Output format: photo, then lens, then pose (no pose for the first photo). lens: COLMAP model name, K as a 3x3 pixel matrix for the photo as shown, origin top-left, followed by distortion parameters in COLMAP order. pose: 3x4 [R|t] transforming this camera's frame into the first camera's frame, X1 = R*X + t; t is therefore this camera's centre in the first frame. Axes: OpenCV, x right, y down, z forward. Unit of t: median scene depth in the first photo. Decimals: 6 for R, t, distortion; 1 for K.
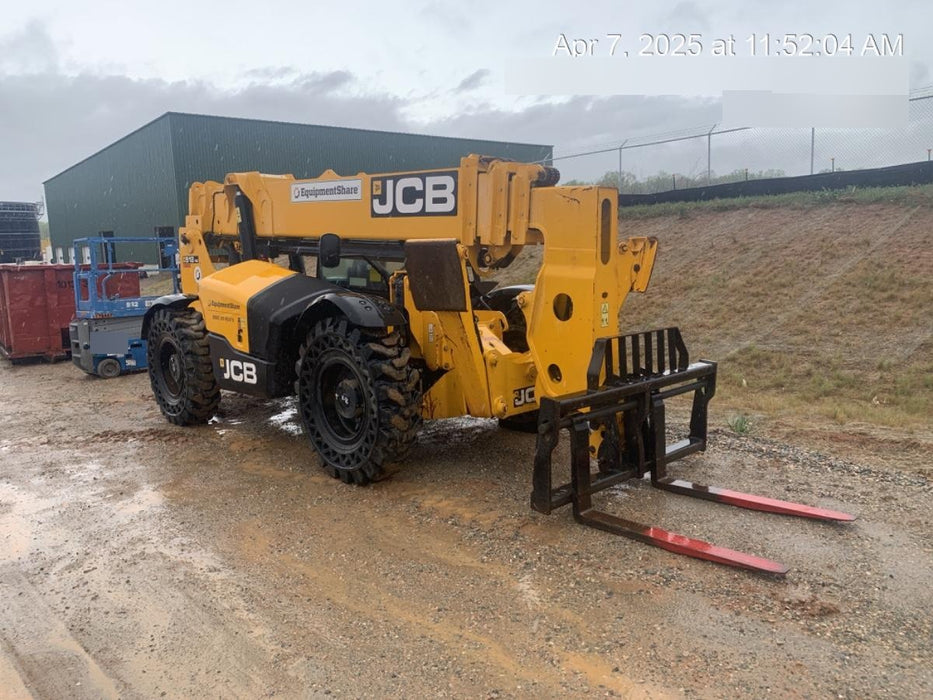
lens RADIAL K [[708.6, 0, 466.5], [0, 708.6, 350.0], [0, 0, 1]] dist [0.042891, -0.000939]
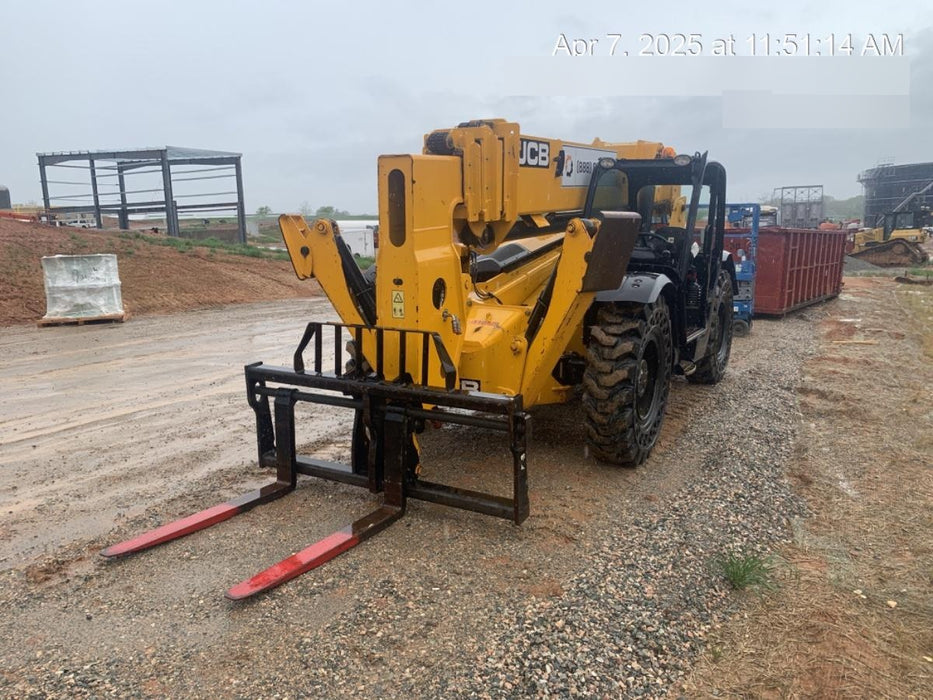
lens RADIAL K [[700.9, 0, 462.9], [0, 700.9, 319.2], [0, 0, 1]] dist [0.004667, -0.004565]
pose [[0.296384, 0.144018, -0.944148, 1.040336], [-0.133287, 0.985128, 0.108428, -0.135964], [0.945723, 0.093706, 0.311172, 0.805669]]
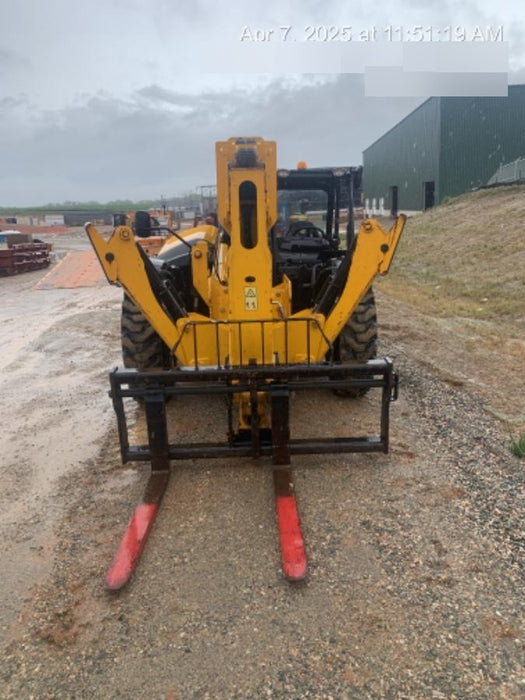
lens RADIAL K [[525.9, 0, 265.4], [0, 525.9, 334.9], [0, 0, 1]] dist [0.004667, -0.004565]
pose [[0.738919, 0.148309, -0.657270, 0.717521], [-0.073108, 0.987363, 0.140604, -0.106114], [0.669817, -0.055843, 0.740424, 0.446838]]
